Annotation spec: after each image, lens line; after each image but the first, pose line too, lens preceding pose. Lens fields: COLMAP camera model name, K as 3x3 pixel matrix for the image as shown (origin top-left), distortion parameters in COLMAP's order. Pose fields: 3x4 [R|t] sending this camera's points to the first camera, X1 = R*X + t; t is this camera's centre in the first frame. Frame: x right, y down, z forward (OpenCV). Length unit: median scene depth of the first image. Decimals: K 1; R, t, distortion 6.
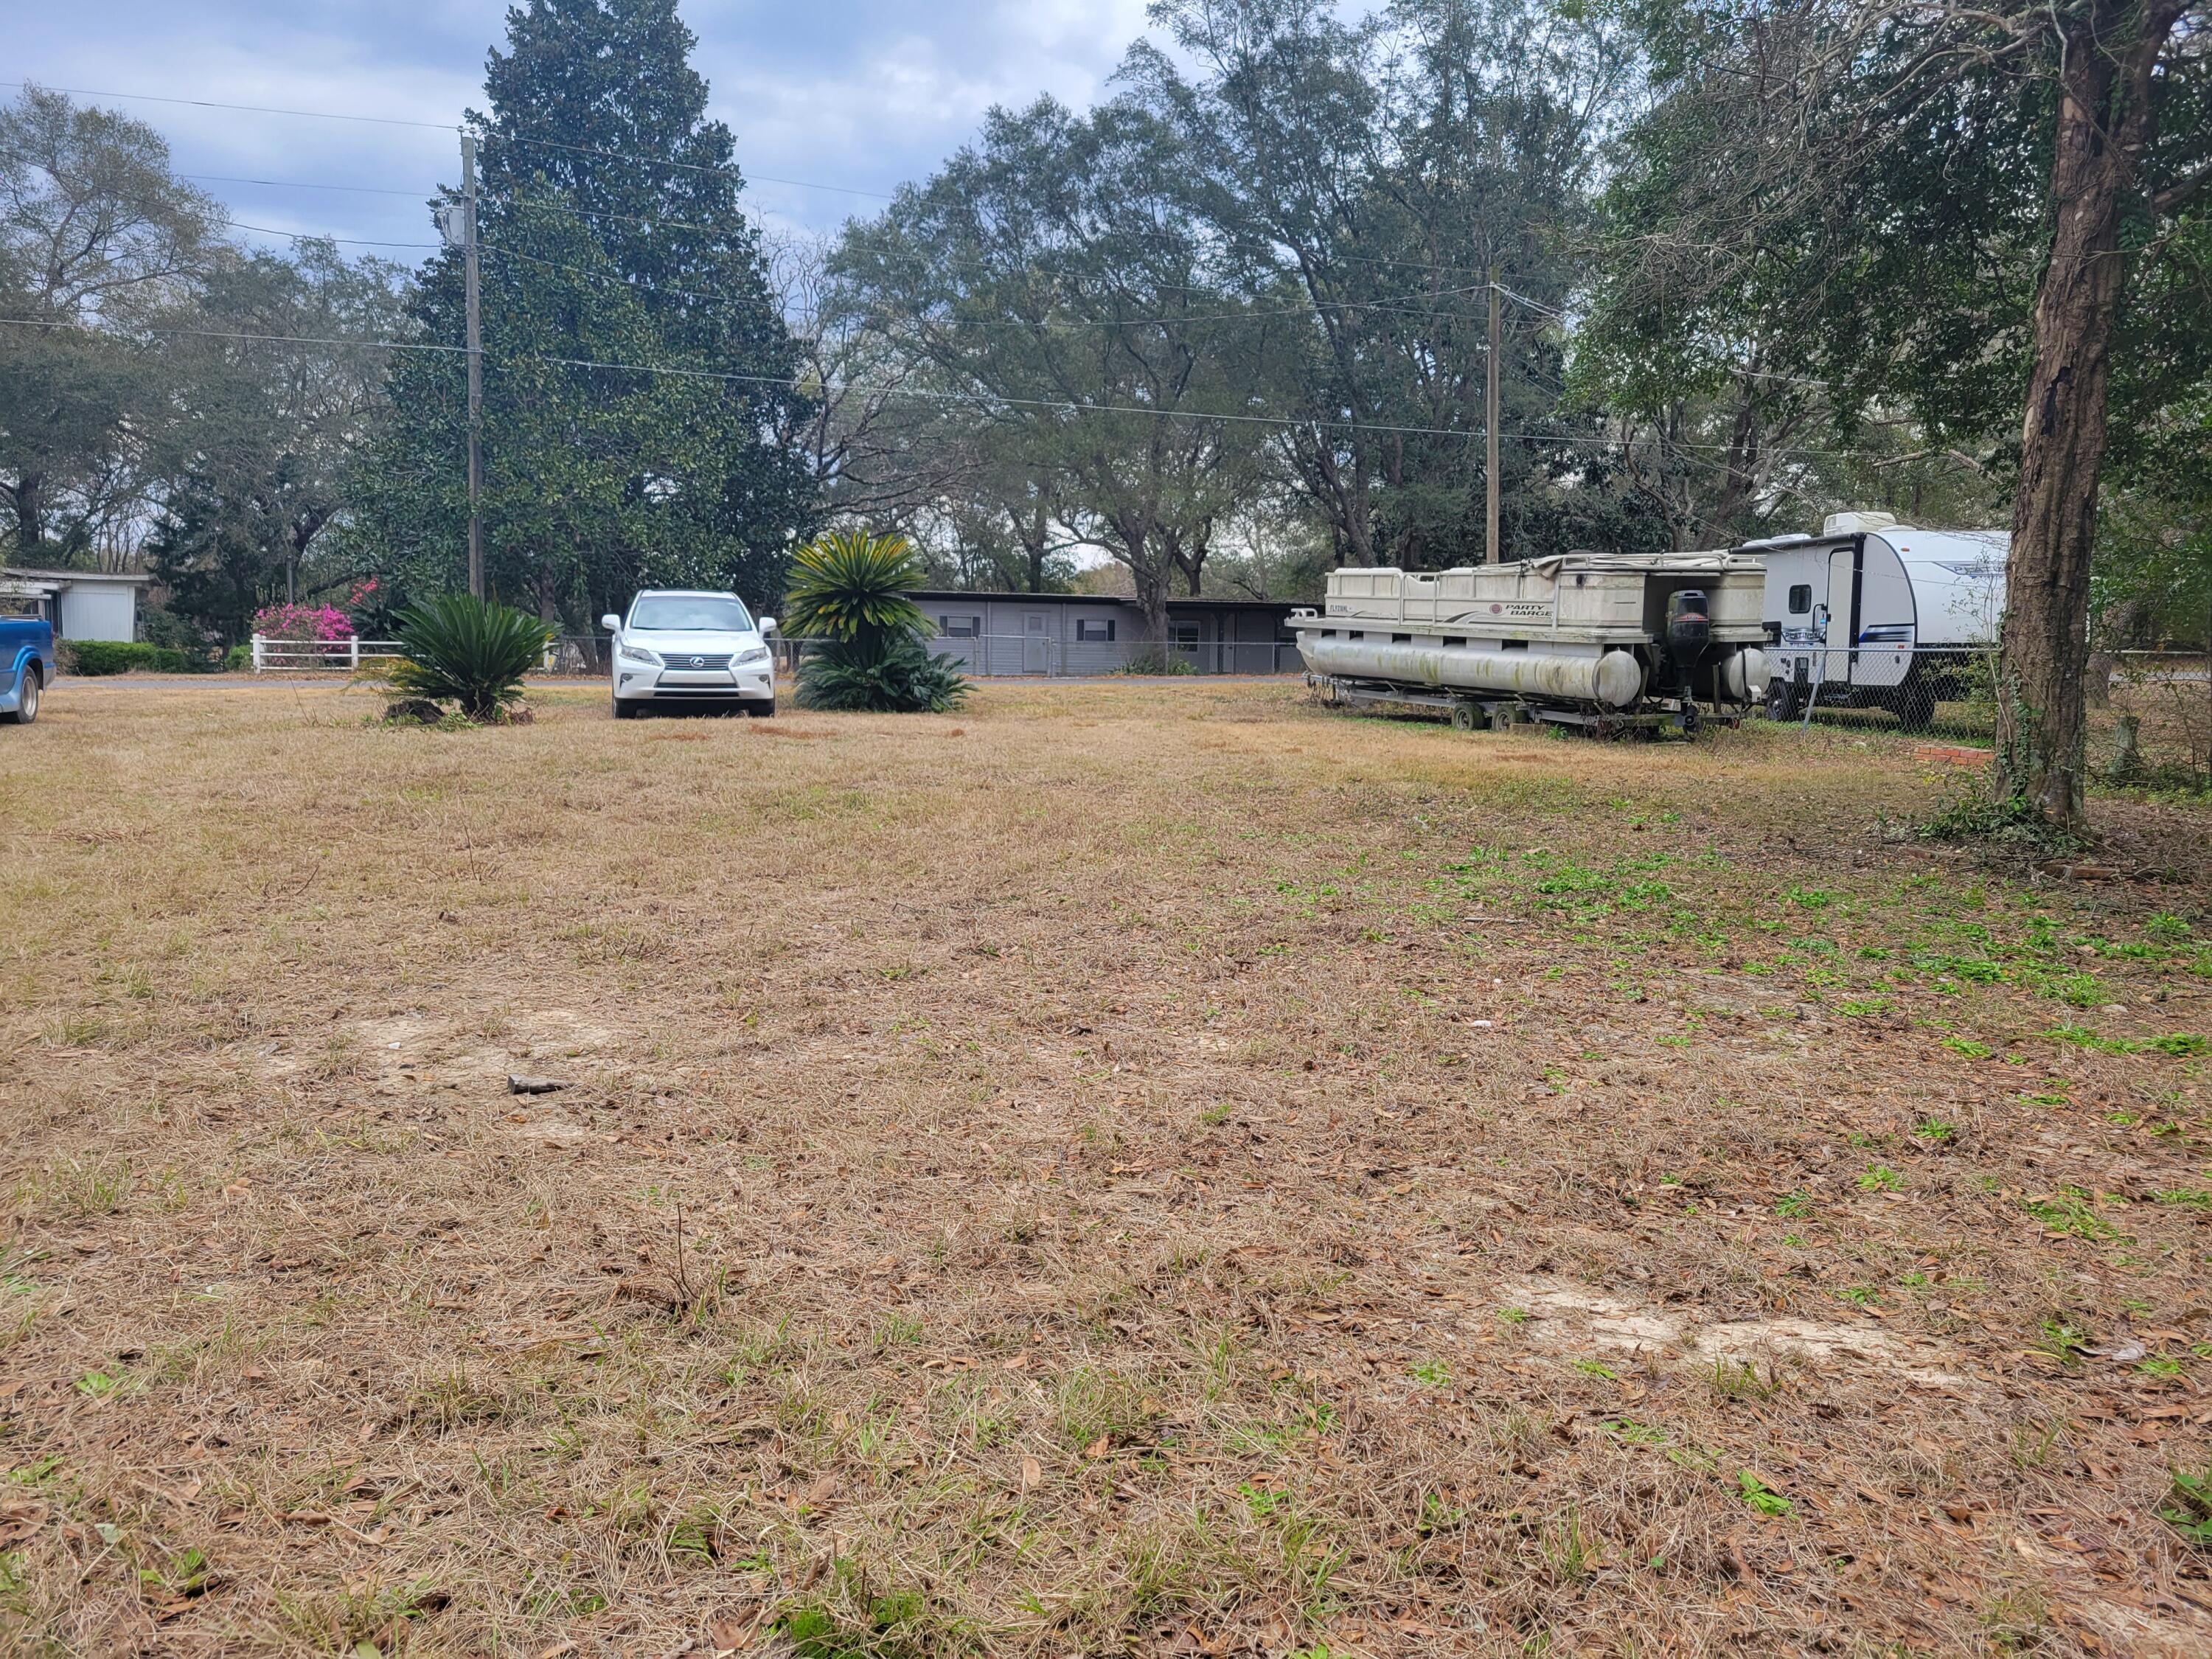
lens RADIAL K [[1651.3, 0, 1090.6], [0, 1651.3, 807.7], [0, 0, 1]] dist [0.048969, -0.053063]
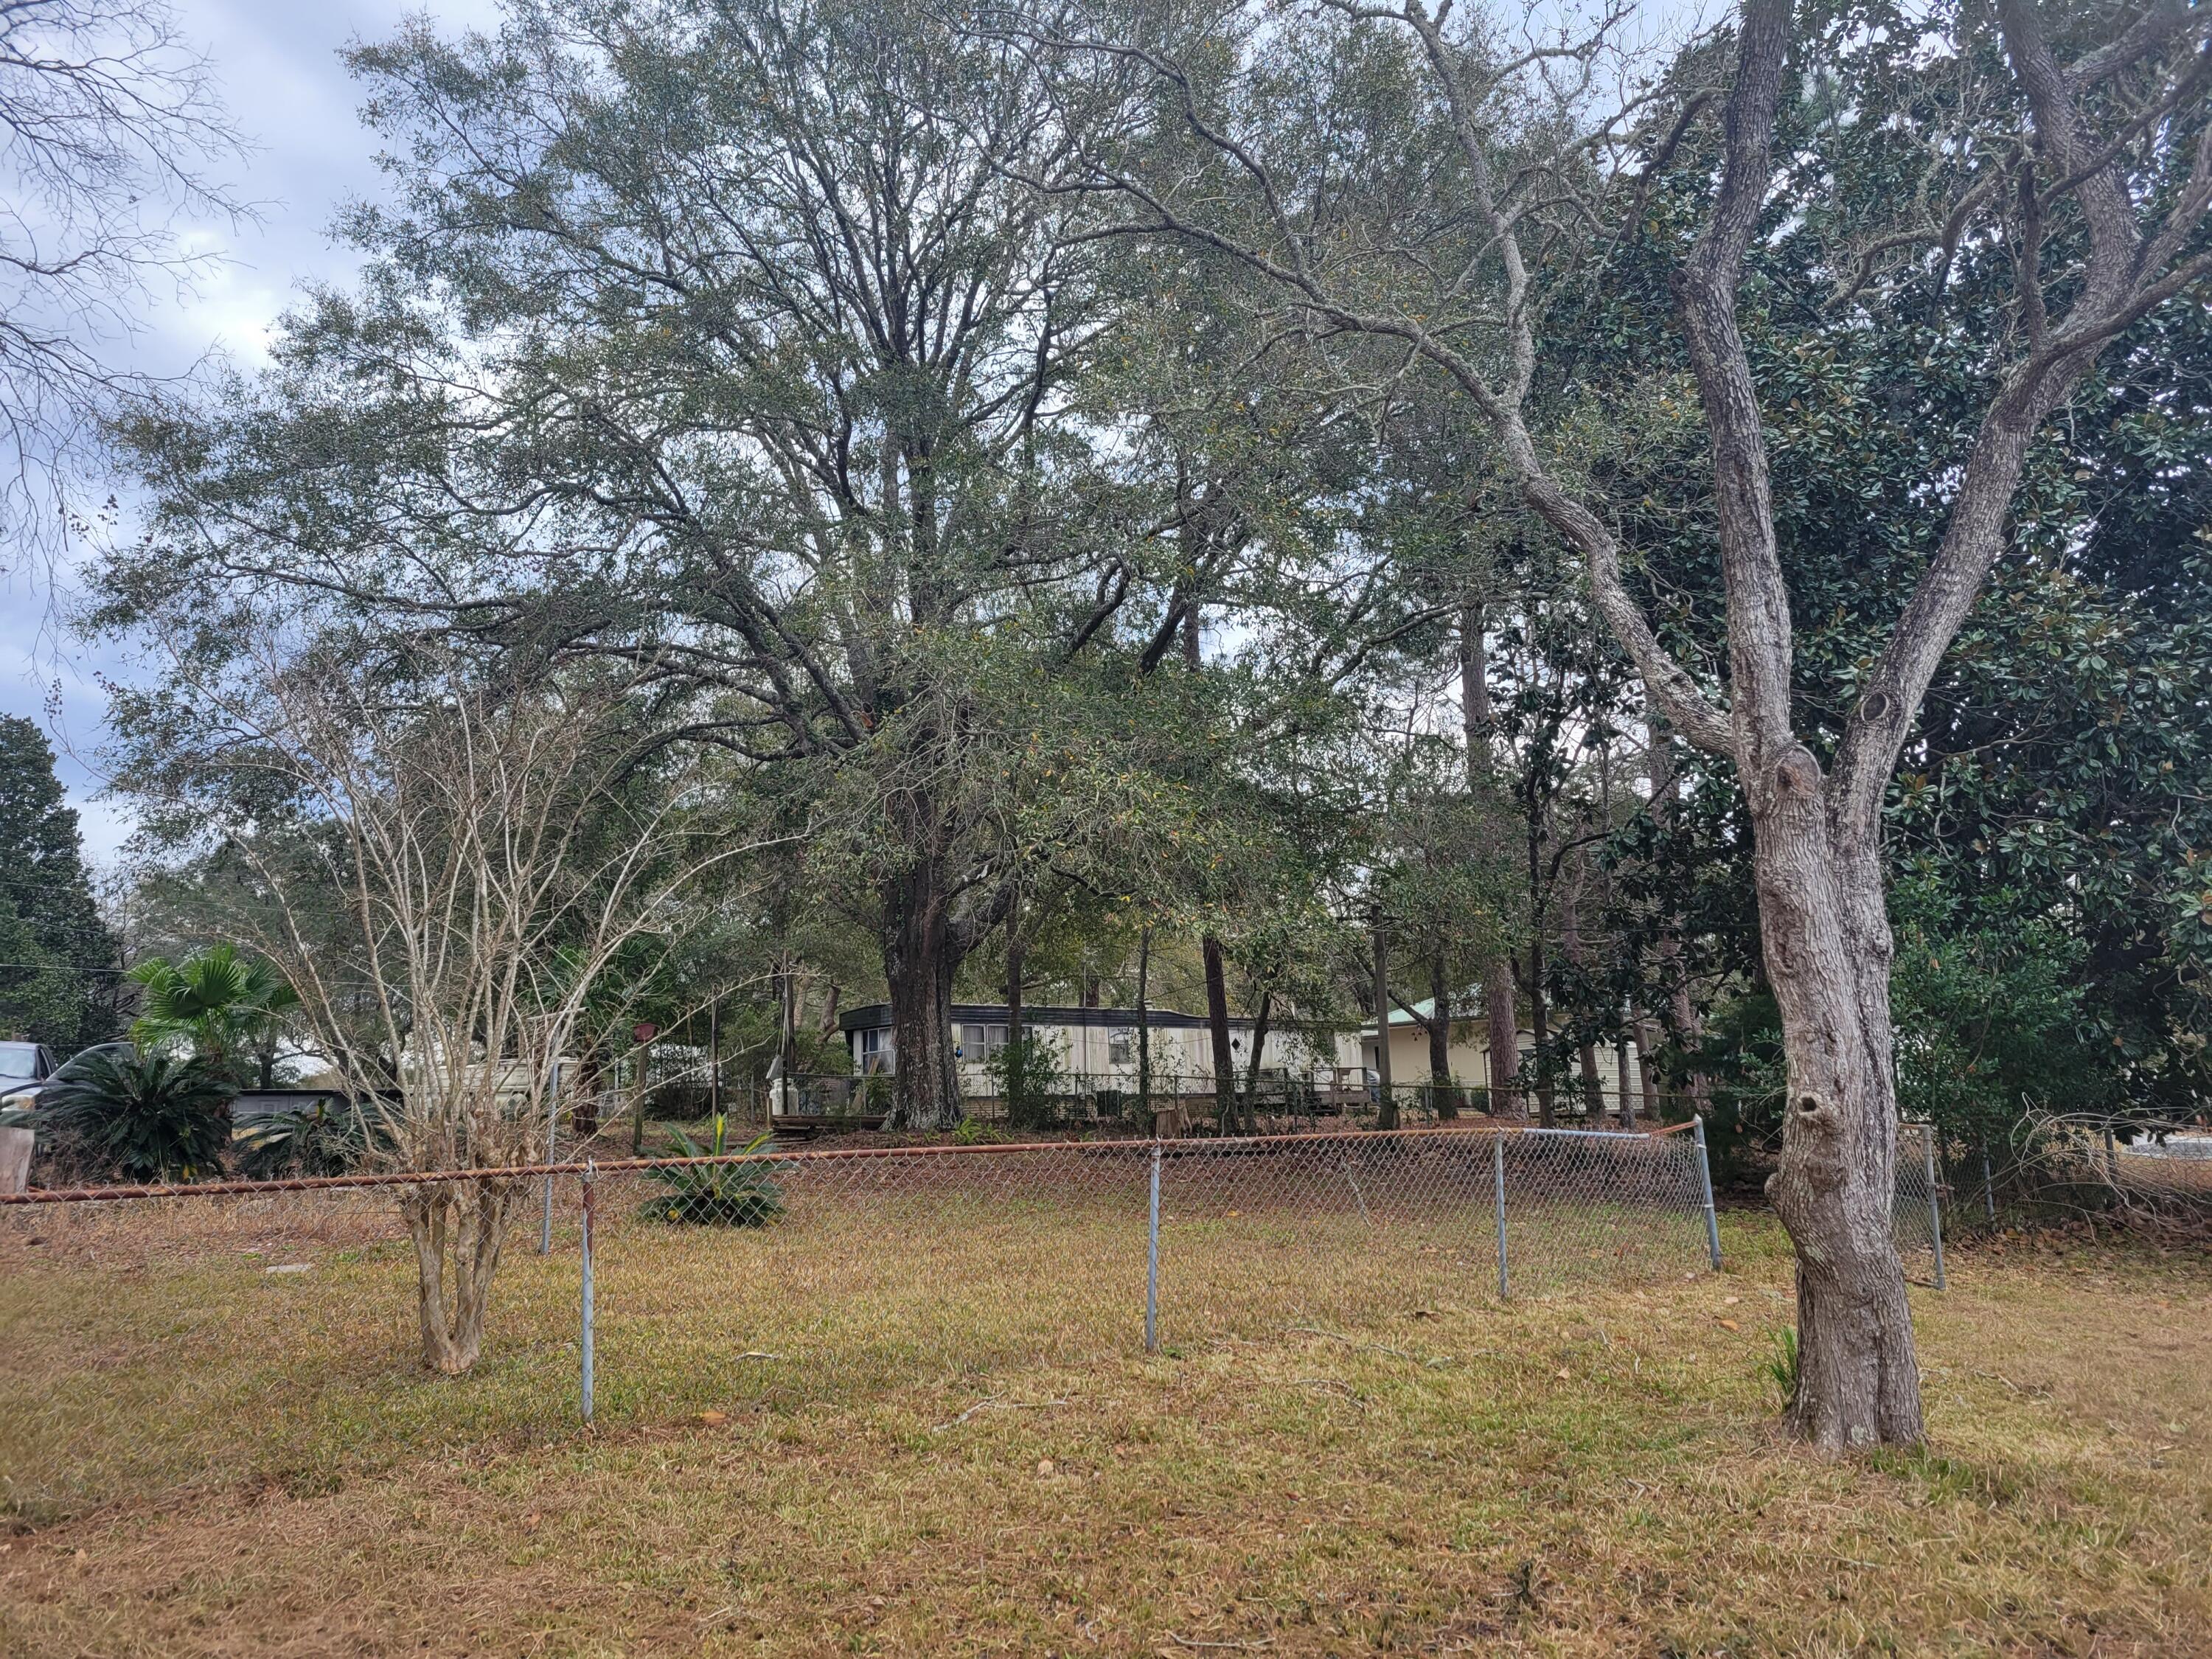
lens RADIAL K [[1636.7, 0, 1106.0], [0, 1636.7, 829.5], [0, 0, 1]] dist [0.054049, -0.076828]
pose [[0.904064, 0.034082, 0.426036, 0.010648], [0.086657, 0.961493, -0.260809, 0.173903], [-0.418519, 0.272707, 0.866298, -1.176470]]
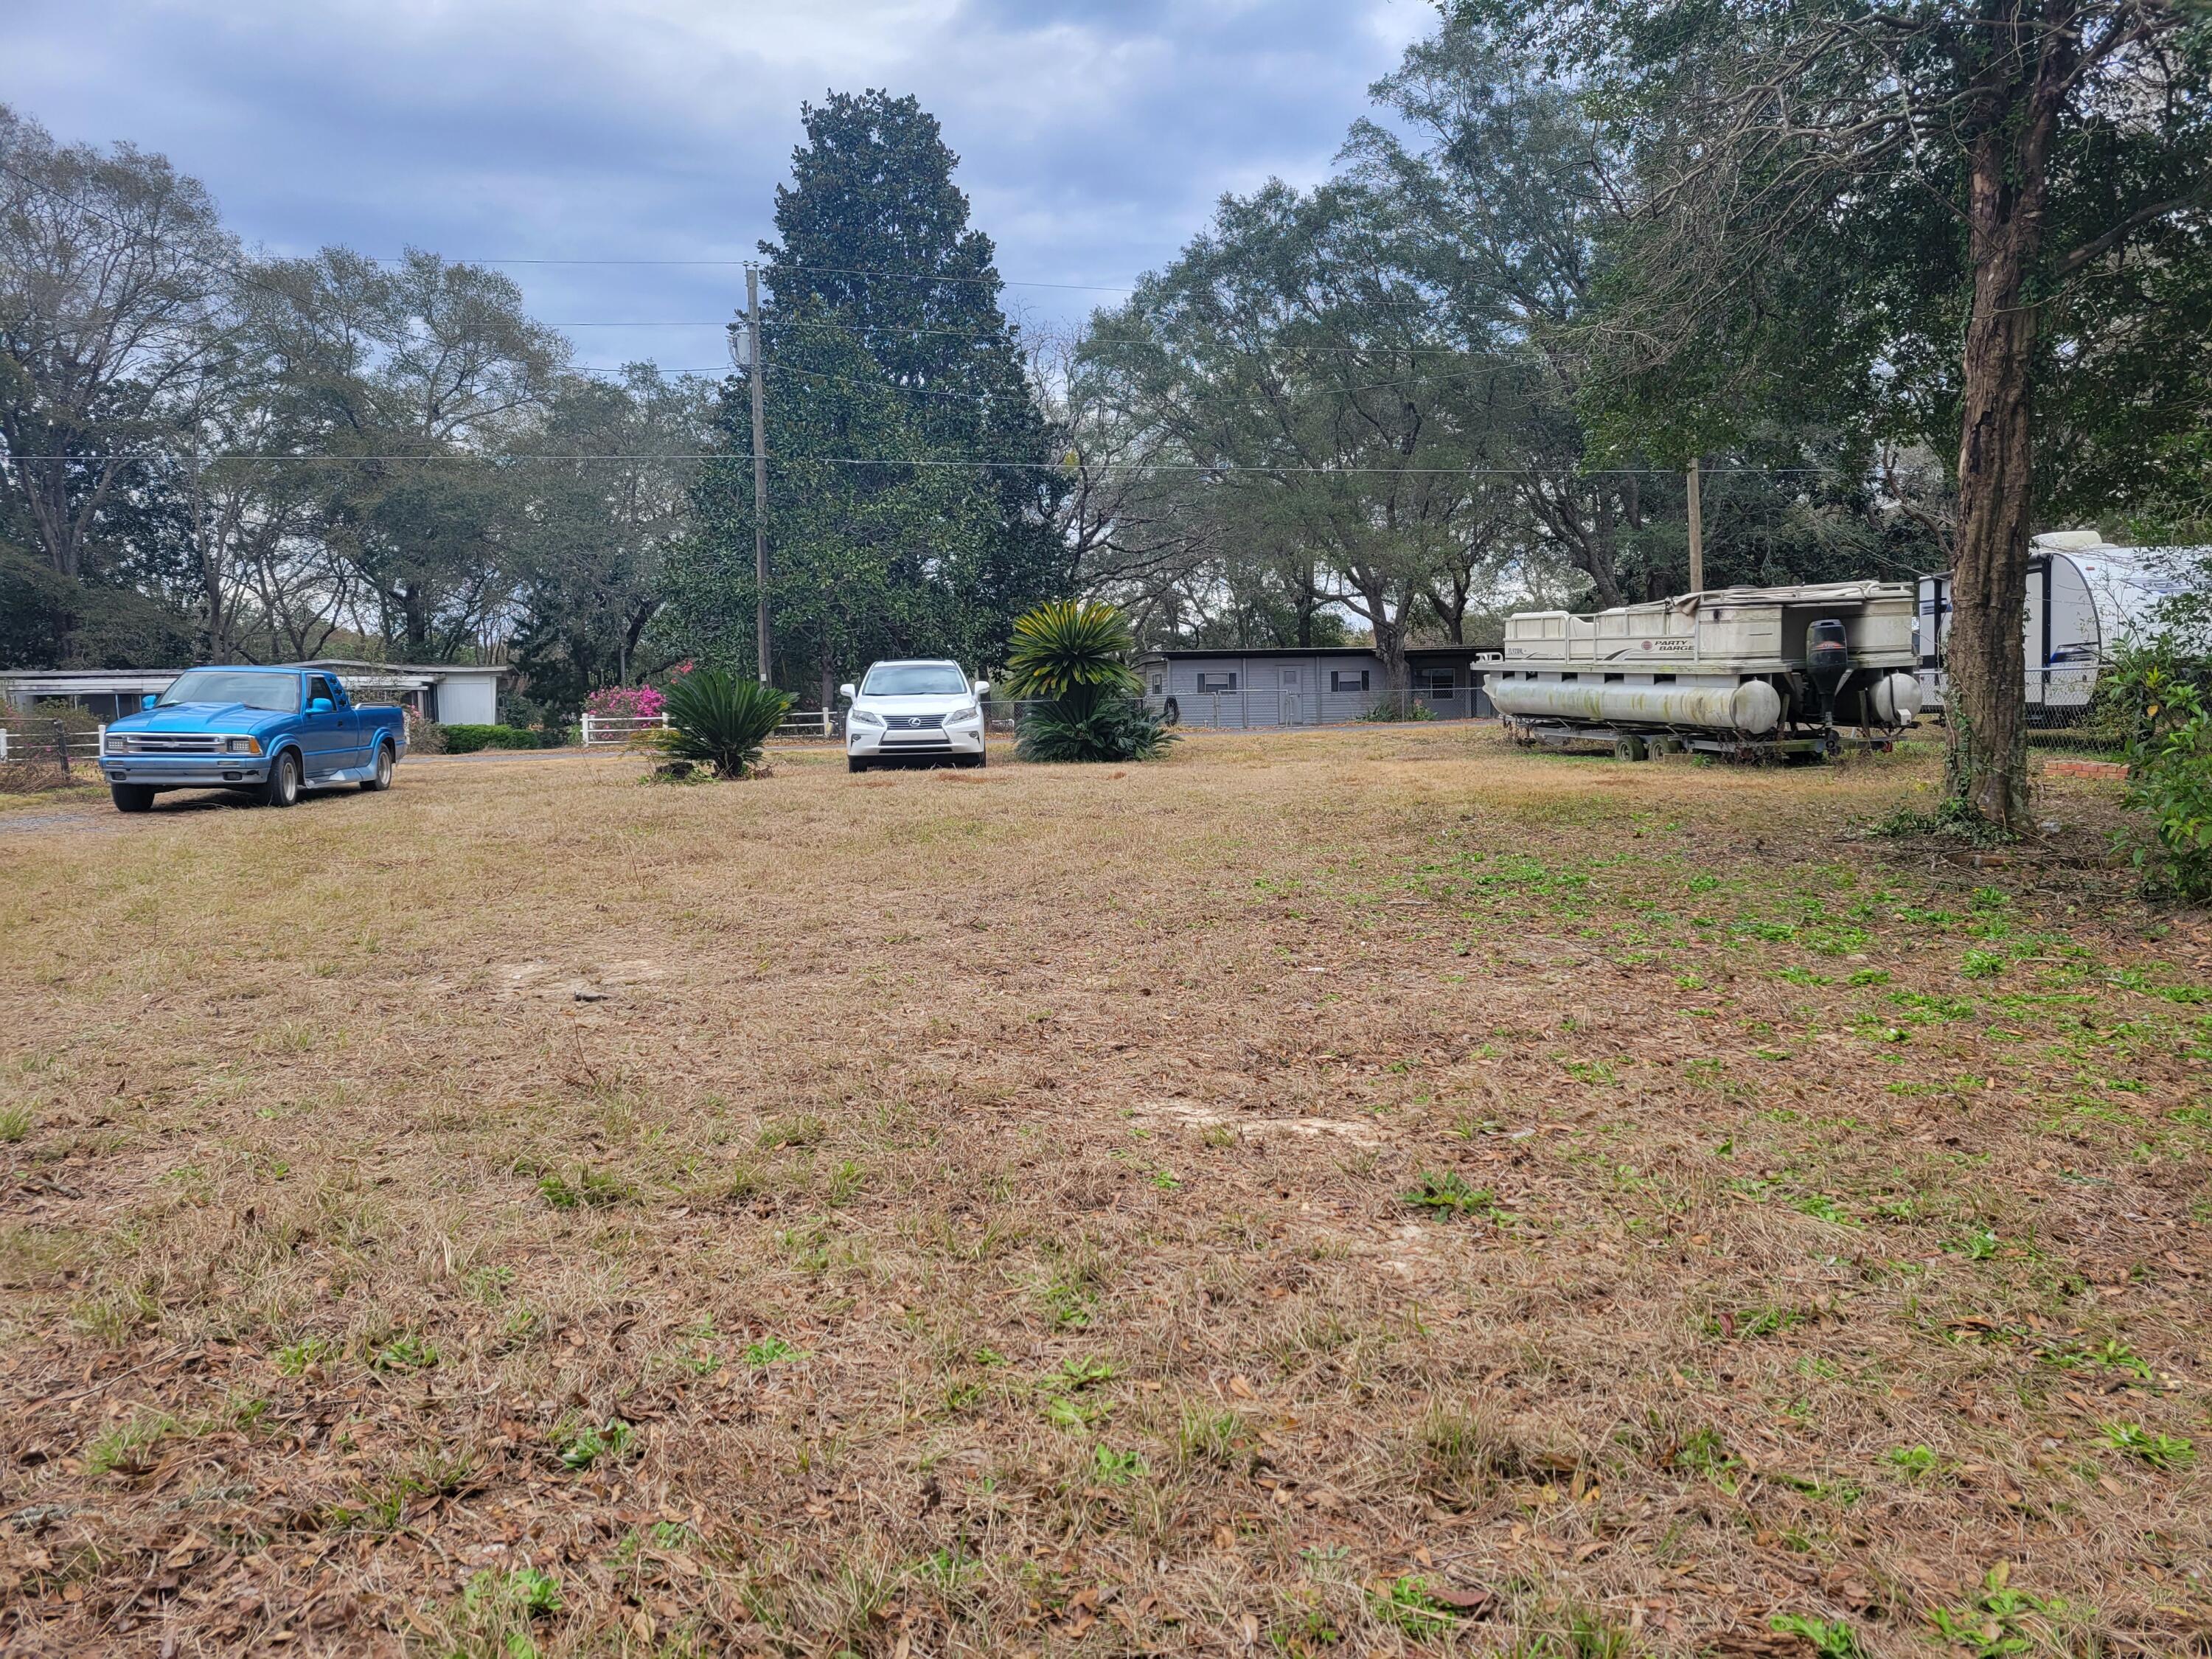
lens RADIAL K [[1636.7, 0, 1106.0], [0, 1636.7, 829.5], [0, 0, 1]] dist [0.054049, -0.076828]
pose [[0.983665, -0.022816, -0.178558, 0.060318], [0.019164, 0.999571, -0.022153, 0.008999], [0.178987, 0.018369, 0.983680, -0.058381]]
